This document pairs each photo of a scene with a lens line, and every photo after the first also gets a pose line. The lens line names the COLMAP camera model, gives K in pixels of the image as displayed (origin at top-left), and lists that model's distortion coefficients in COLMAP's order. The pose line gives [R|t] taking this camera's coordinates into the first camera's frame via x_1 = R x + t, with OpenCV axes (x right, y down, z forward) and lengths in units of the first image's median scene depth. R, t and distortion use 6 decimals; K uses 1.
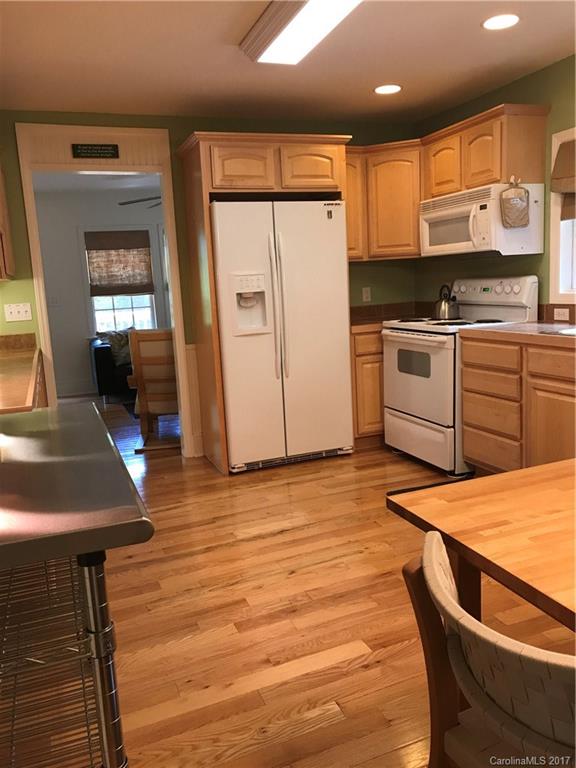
lens RADIAL K [[628.4, 0, 283.6], [0, 628.4, 379.0], [0, 0, 1]] dist [0.036666, -0.045012]
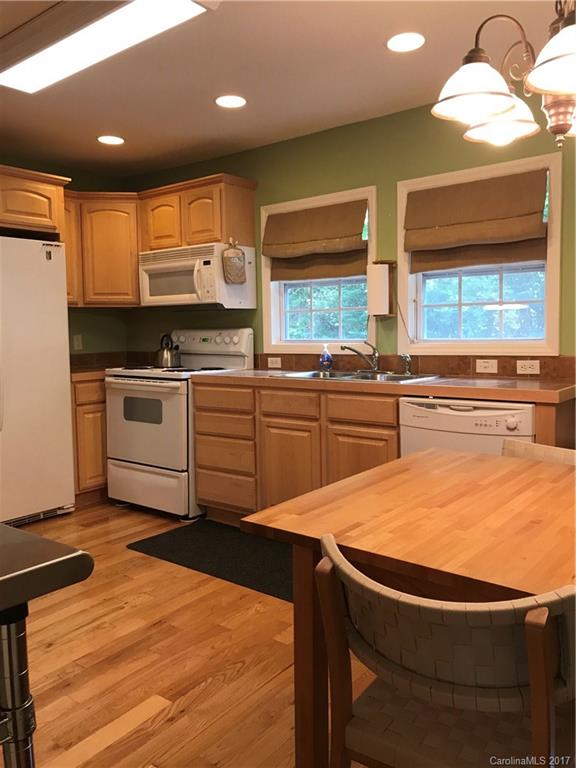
lens RADIAL K [[628.4, 0, 291.6], [0, 628.4, 376.0], [0, 0, 1]] dist [0.036666, -0.045012]
pose [[0.858235, 0.001557, 0.513255, -0.110873], [0.049542, 0.995075, -0.085861, 0.019410], [-0.510861, 0.099117, 0.853930, 0.028451]]
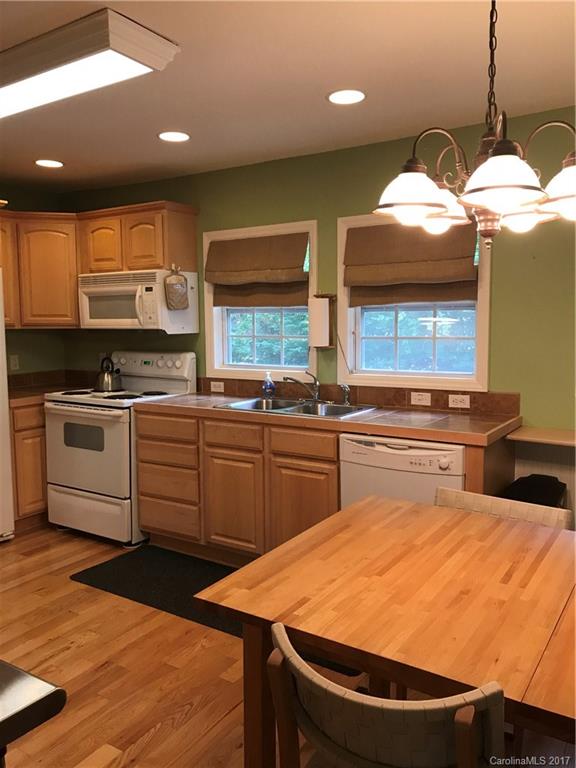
lens RADIAL K [[628.4, 0, 287.1], [0, 628.4, 380.9], [0, 0, 1]] dist [0.036666, -0.045012]
pose [[0.808044, -0.011086, 0.589018, -0.129142], [0.056600, 0.996659, -0.058888, -0.039836], [-0.586397, 0.080922, 0.805971, 0.007587]]
